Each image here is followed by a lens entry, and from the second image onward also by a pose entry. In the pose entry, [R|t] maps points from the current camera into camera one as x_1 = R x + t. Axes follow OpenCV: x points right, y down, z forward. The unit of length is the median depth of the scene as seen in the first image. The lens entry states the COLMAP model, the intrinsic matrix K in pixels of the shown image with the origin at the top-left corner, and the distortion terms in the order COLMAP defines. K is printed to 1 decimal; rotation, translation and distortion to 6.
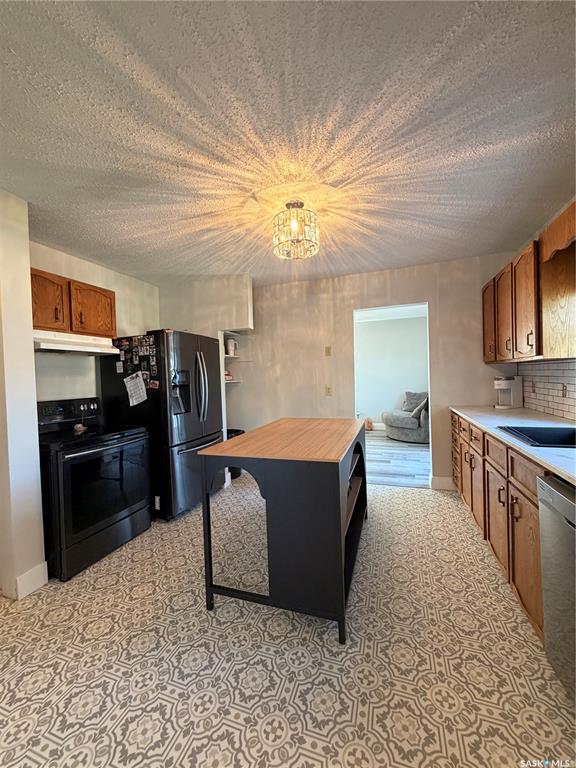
lens RADIAL K [[303.4, 0, 287.3], [0, 303.4, 383.5], [0, 0, 1]] dist [-0.000923, 0.000275]
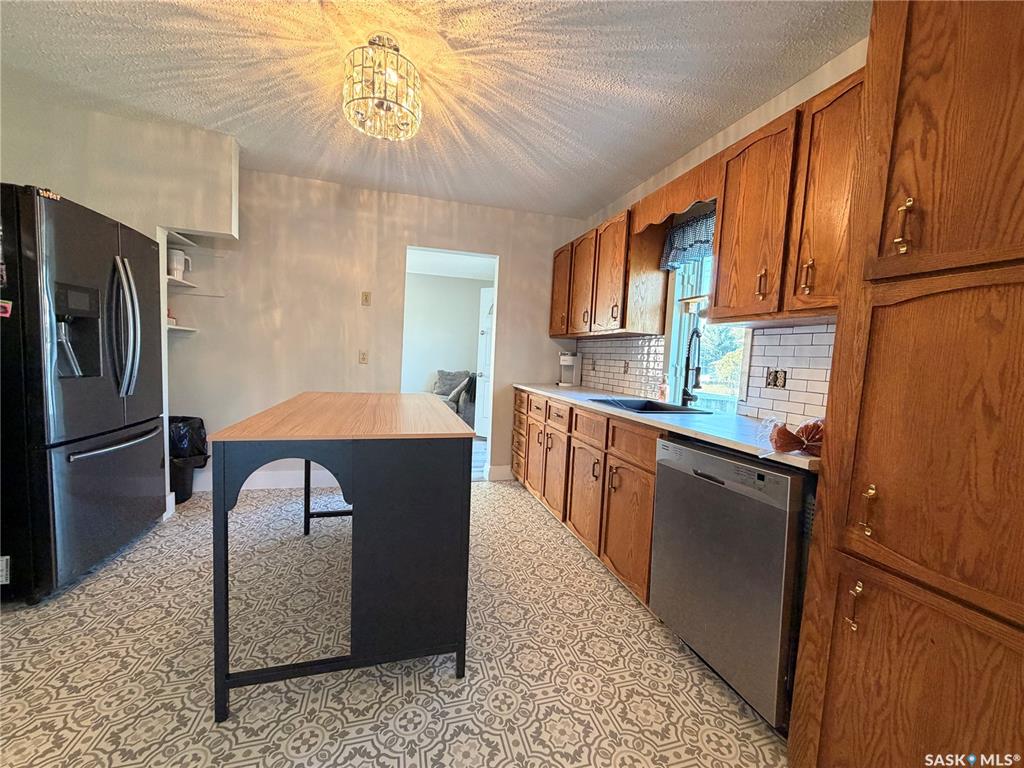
lens RADIAL K [[404.5, 0, 509.6], [0, 404.5, 386.6], [0, 0, 1]] dist [-0.000923, 0.000275]
pose [[0.815314, 0.027334, 0.578374, -0.190642], [-0.060136, 0.997481, 0.037631, 0.057464], [-0.575888, -0.065463, 0.814904, 0.098513]]
